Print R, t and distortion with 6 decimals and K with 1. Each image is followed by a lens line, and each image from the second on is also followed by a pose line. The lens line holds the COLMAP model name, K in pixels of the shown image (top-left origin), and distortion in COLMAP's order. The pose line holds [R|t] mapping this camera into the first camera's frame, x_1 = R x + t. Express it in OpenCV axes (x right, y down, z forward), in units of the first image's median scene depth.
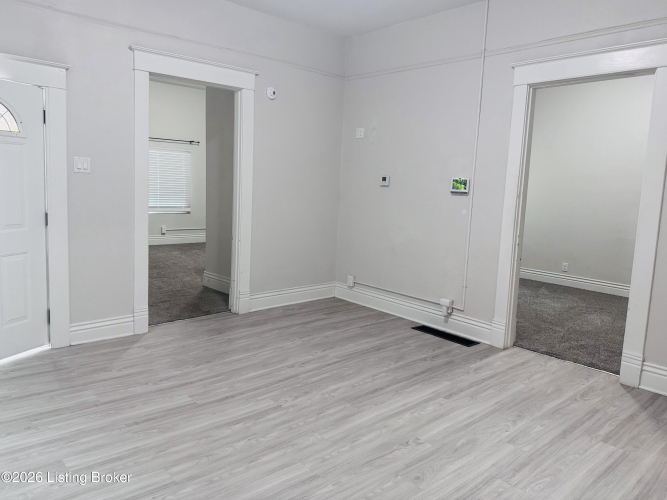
lens RADIAL K [[487.2, 0, 337.5], [0, 487.2, 251.1], [0, 0, 1]] dist [0.064089, -0.025547]
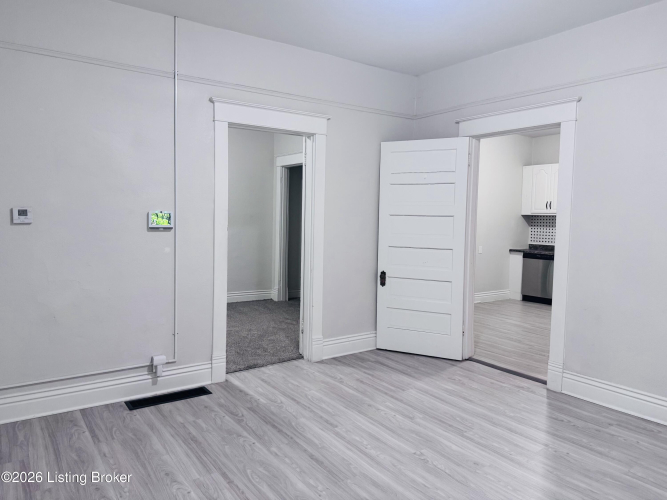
lens RADIAL K [[487.2, 0, 337.5], [0, 487.2, 249.0], [0, 0, 1]] dist [0.064089, -0.025547]
pose [[0.124002, -0.121745, 0.984785, -0.679473], [0.117081, 0.987307, 0.107314, -0.169462], [-0.985350, 0.101993, 0.136682, 0.710251]]
